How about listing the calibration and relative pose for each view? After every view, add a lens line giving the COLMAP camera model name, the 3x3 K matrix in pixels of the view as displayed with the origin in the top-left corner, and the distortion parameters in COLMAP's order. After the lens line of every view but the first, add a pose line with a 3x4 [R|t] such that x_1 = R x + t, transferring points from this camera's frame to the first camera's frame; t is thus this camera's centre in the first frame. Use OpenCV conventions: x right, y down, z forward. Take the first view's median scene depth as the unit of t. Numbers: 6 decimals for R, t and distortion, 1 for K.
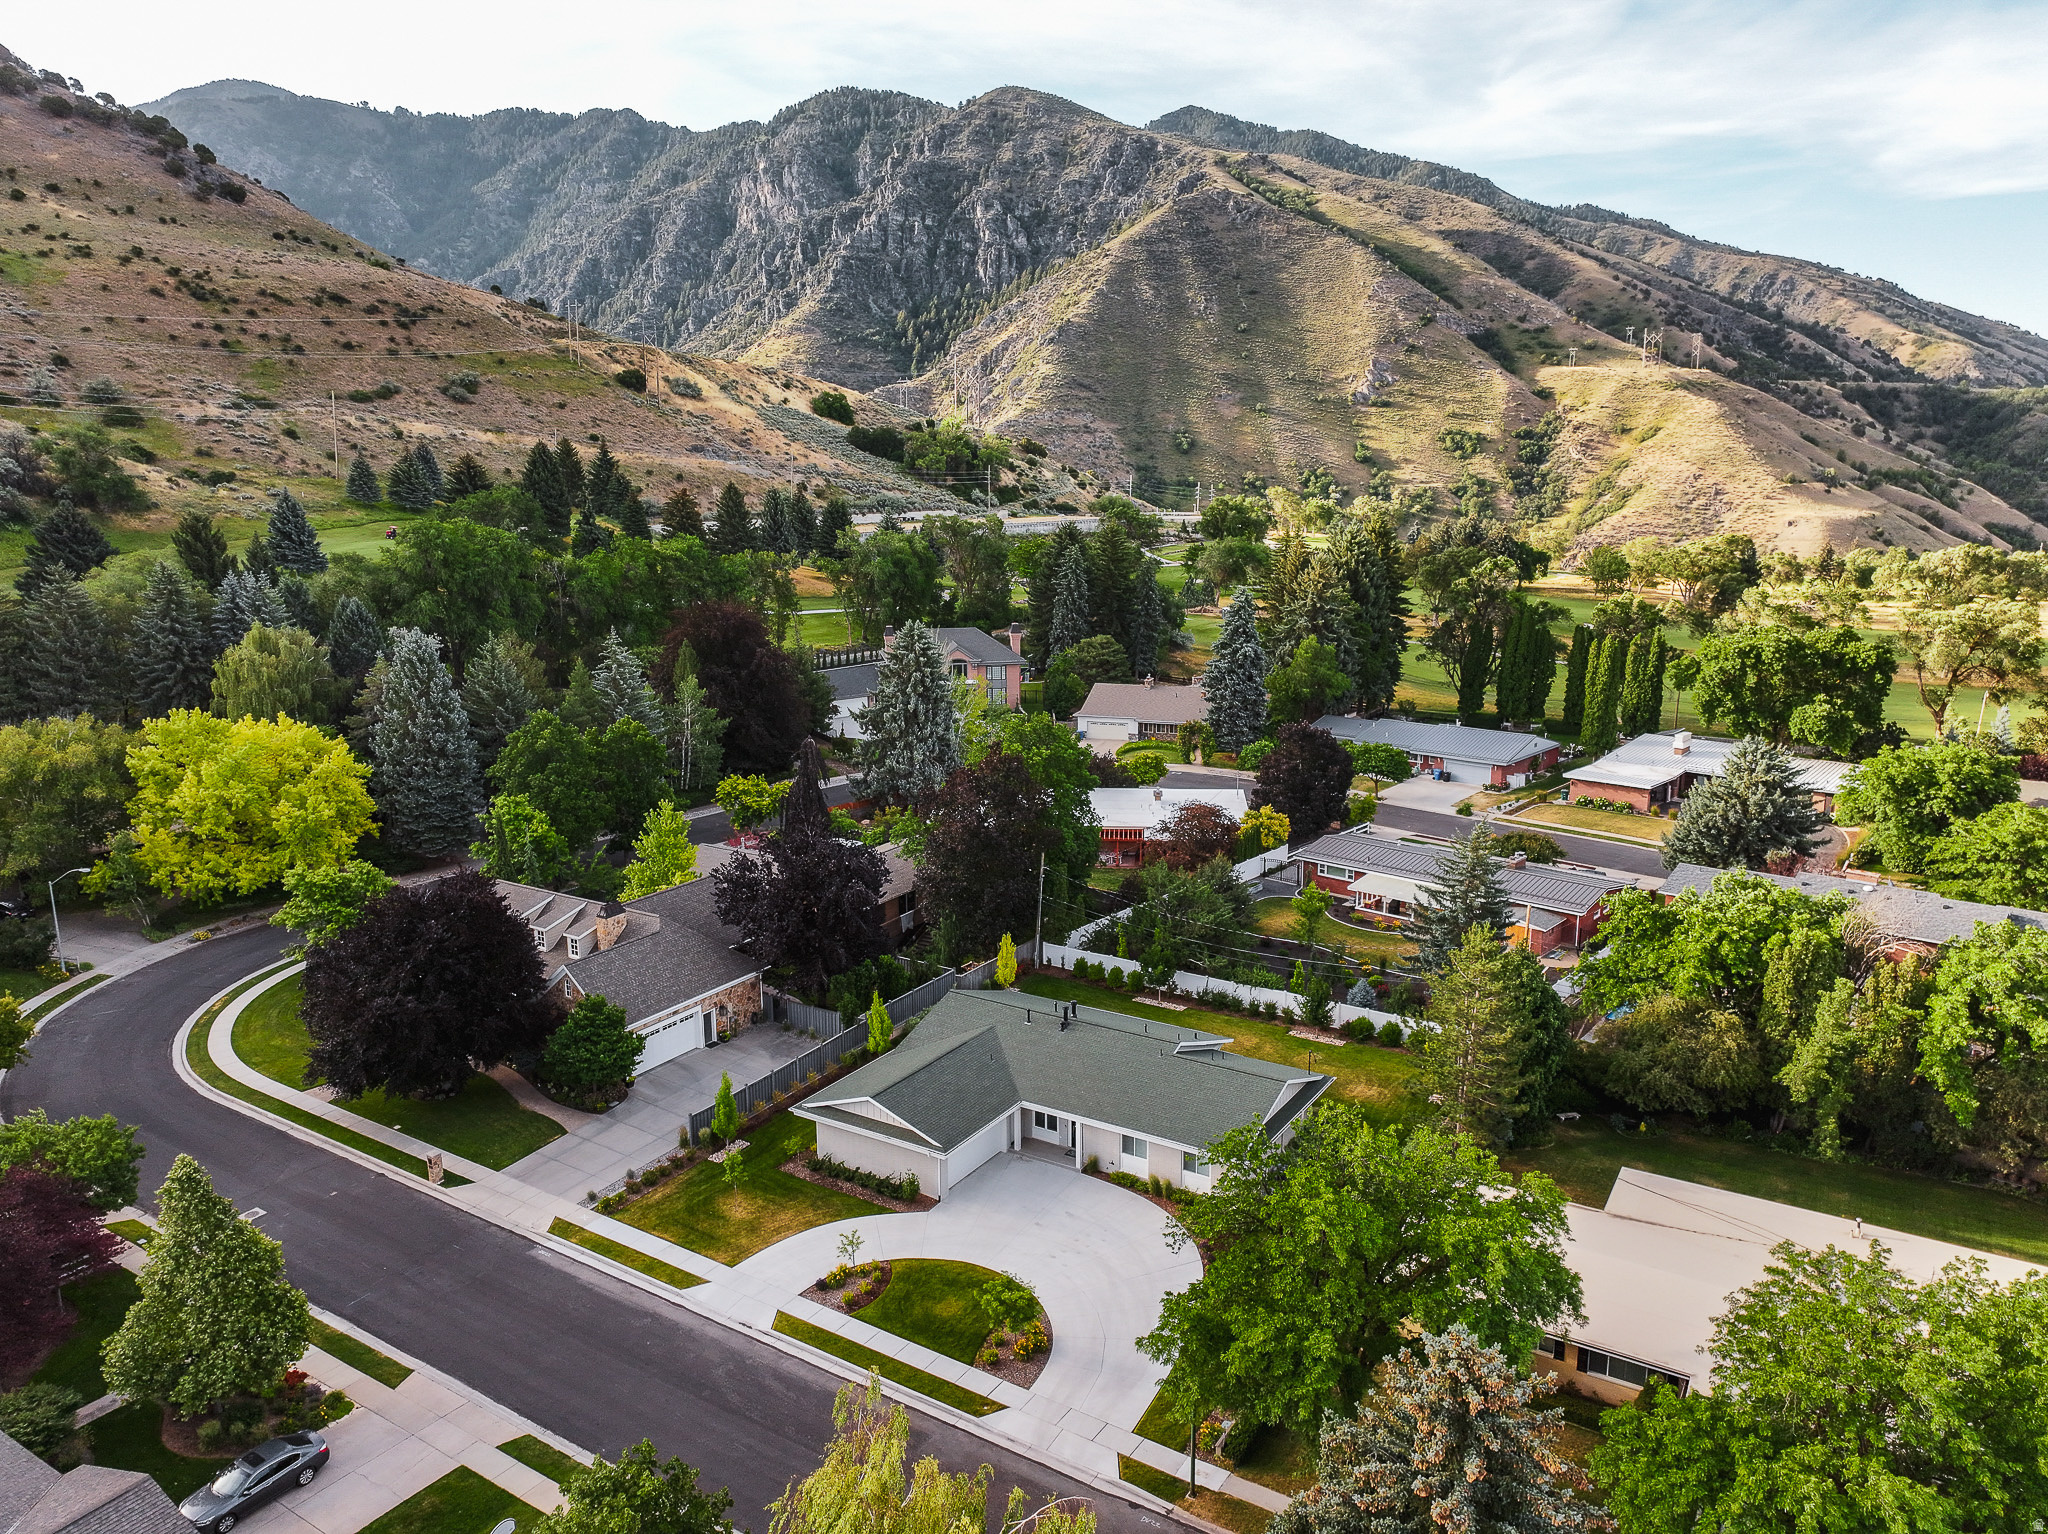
lens RADIAL K [[1444.8, 0, 1010.7], [0, 1444.8, 766.5], [0, 0, 1]] dist [-0.001901, 0.016134]
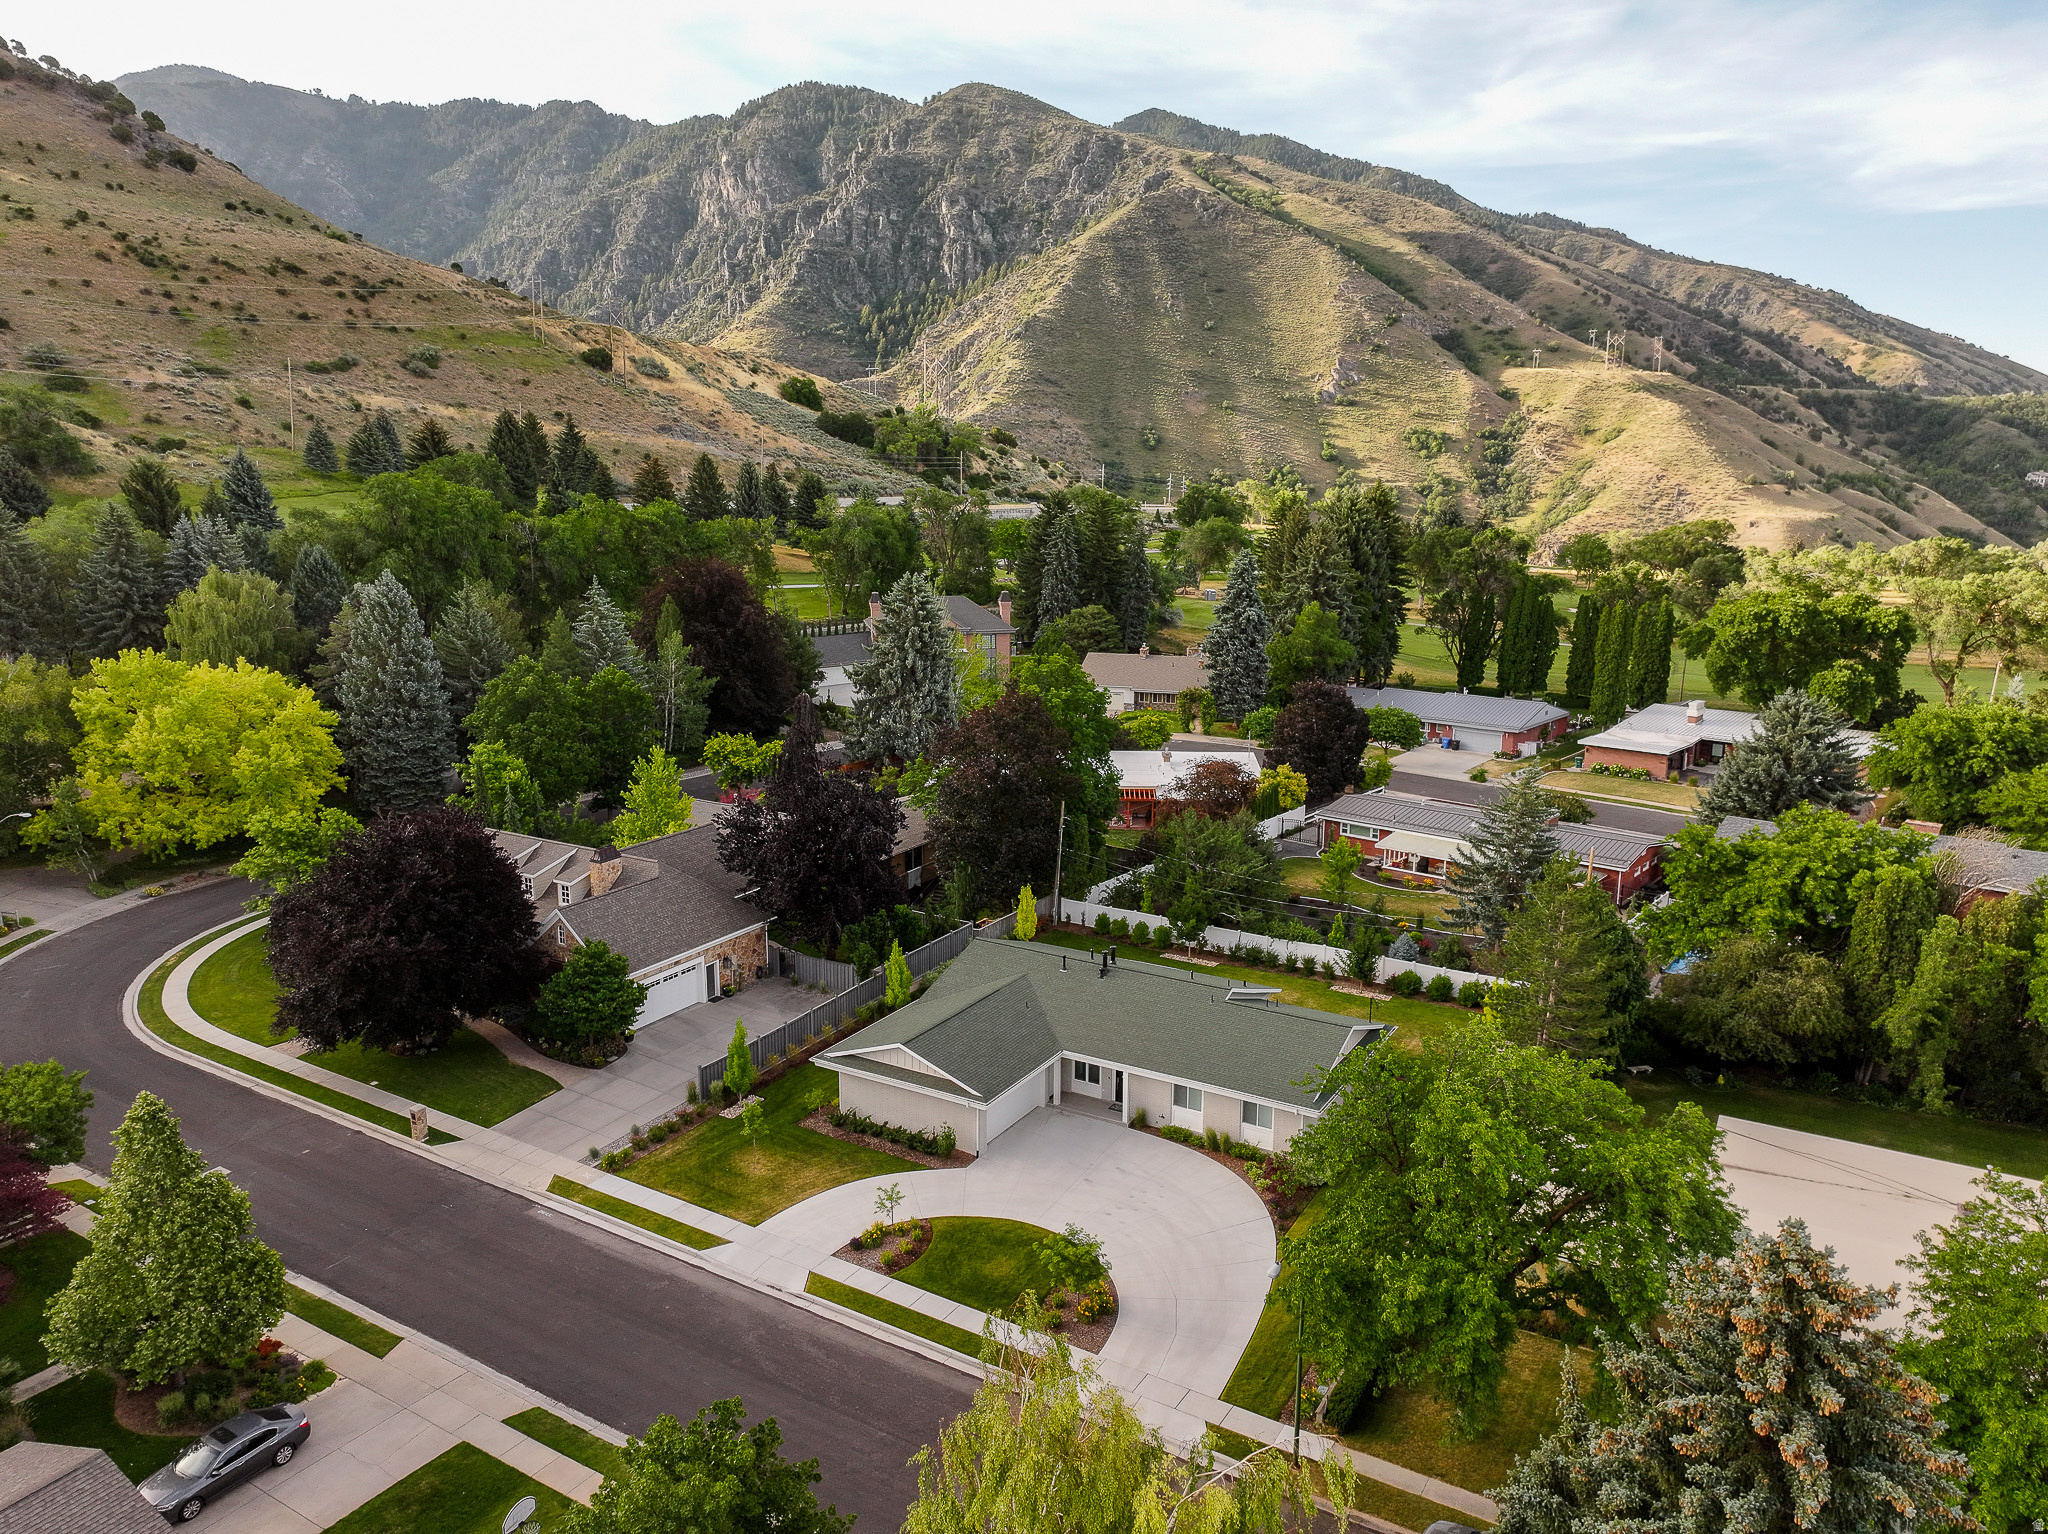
lens RADIAL K [[1444.8, 0, 1012.1], [0, 1444.8, 769.0], [0, 0, 1]] dist [-0.001901, 0.016134]
pose [[0.999555, 0.004590, 0.029484, -0.031453], [-0.004586, 0.999989, -0.000181, 0.031216], [-0.029485, 0.000045, 0.999565, 0.047853]]
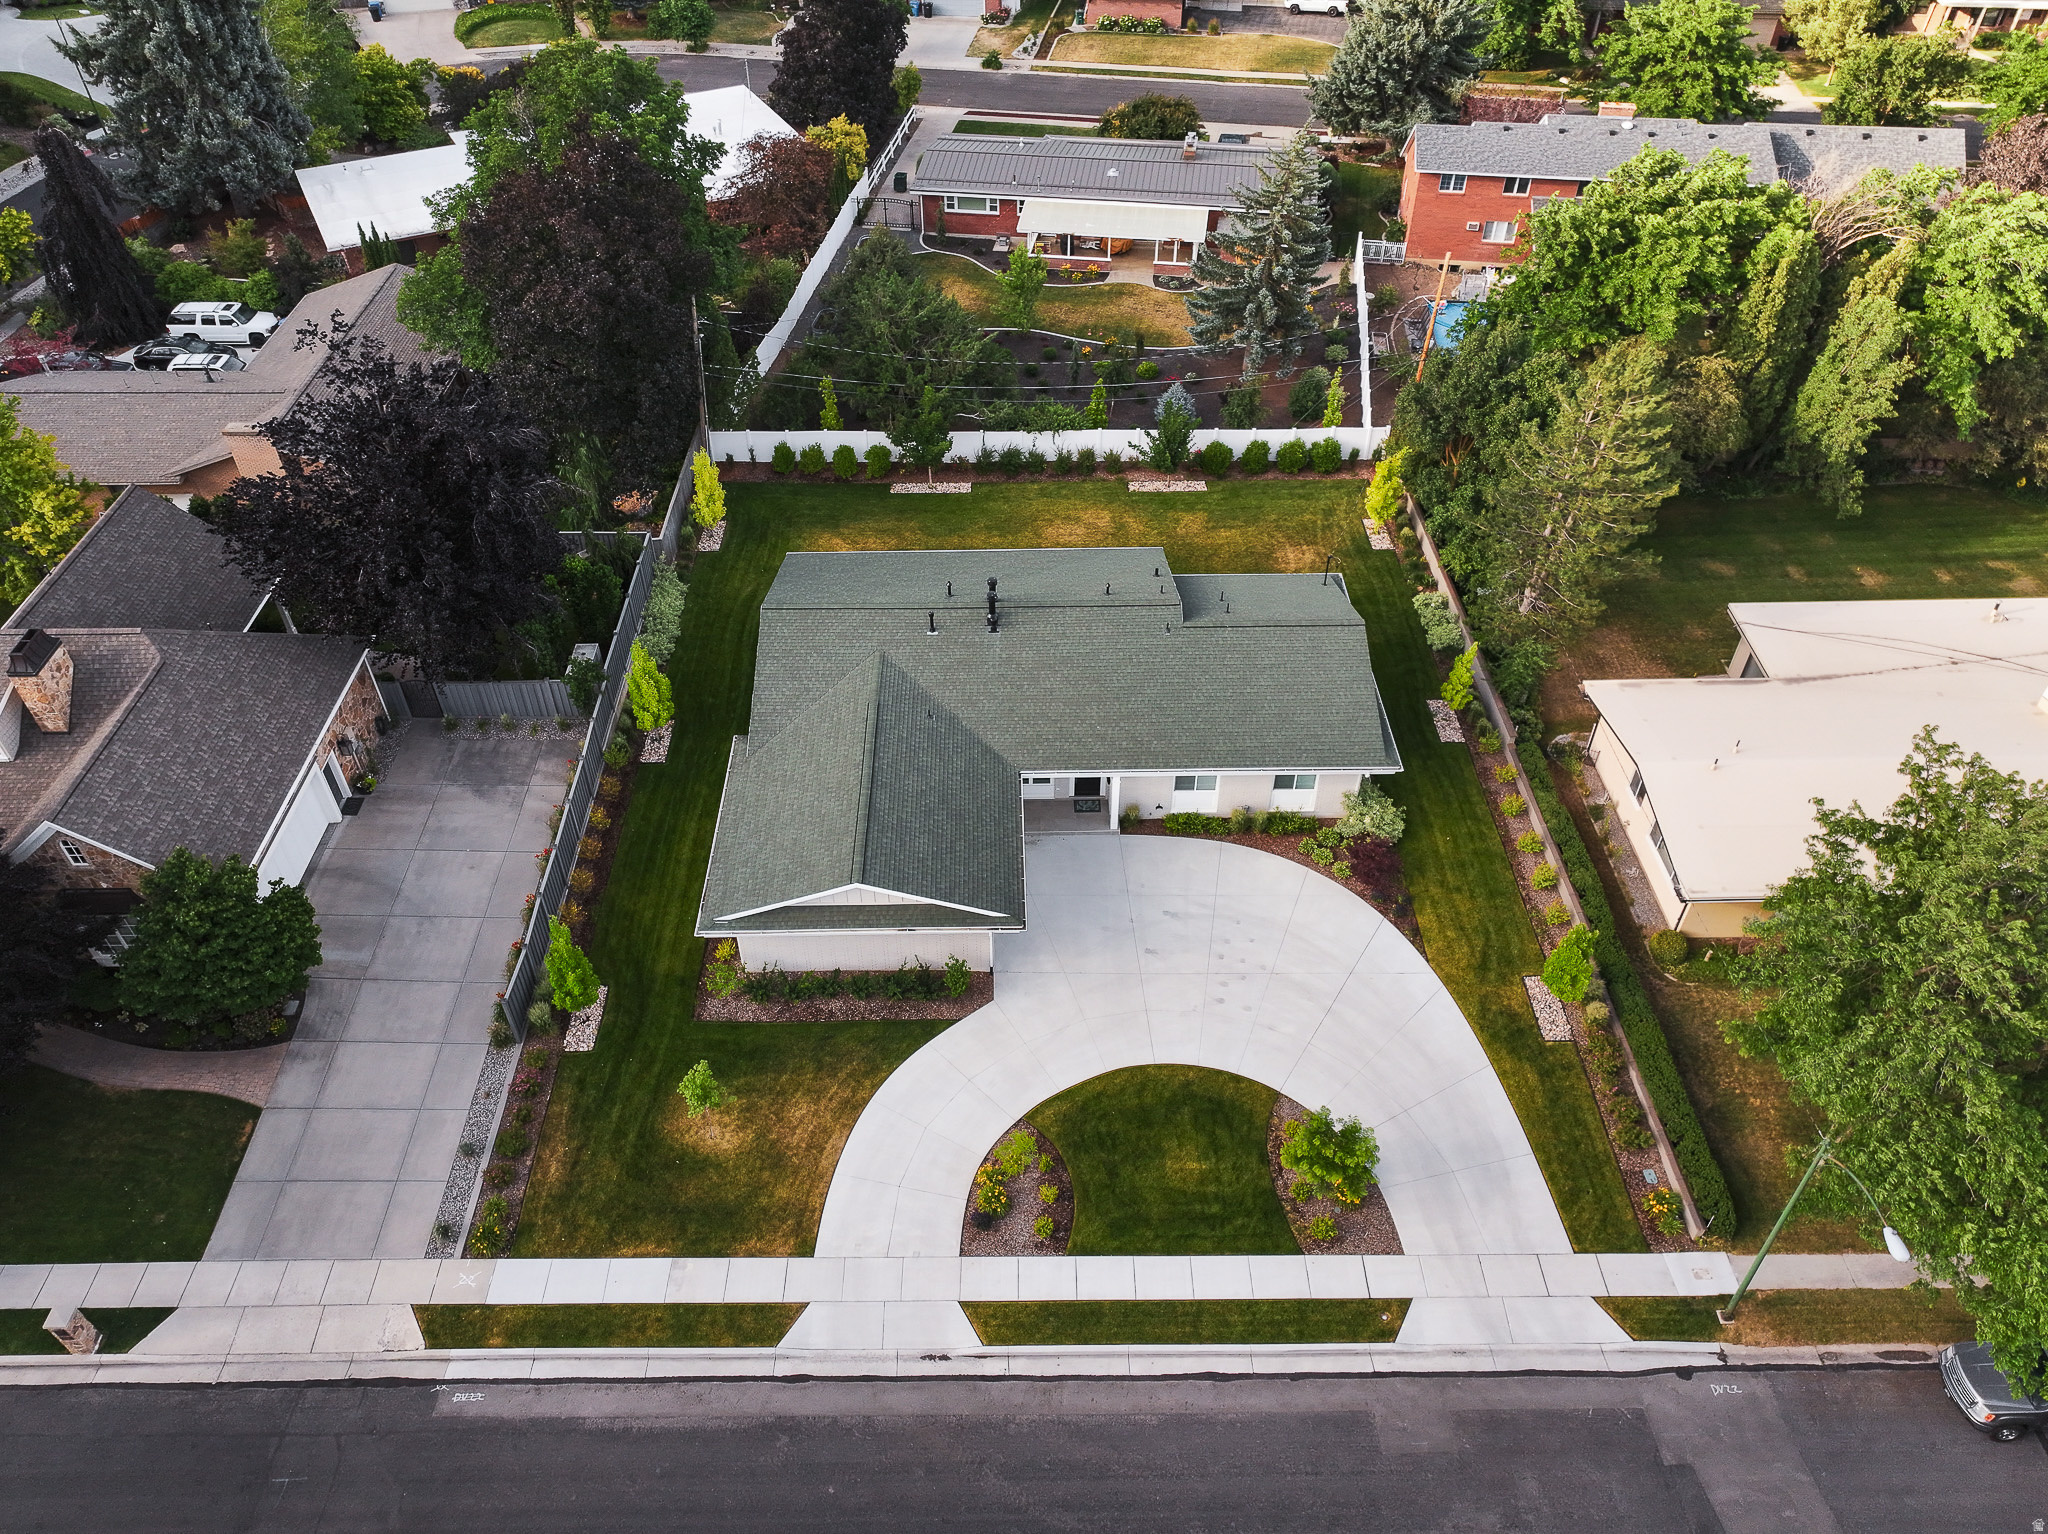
lens RADIAL K [[1444.8, 0, 1019.4], [0, 1444.8, 758.1], [0, 0, 1]] dist [-0.001901, 0.016134]
pose [[0.833690, -0.364696, 0.414678, -0.154249], [0.111180, 0.846381, 0.520844, -0.065249], [-0.540926, -0.388118, 0.746166, 0.311243]]
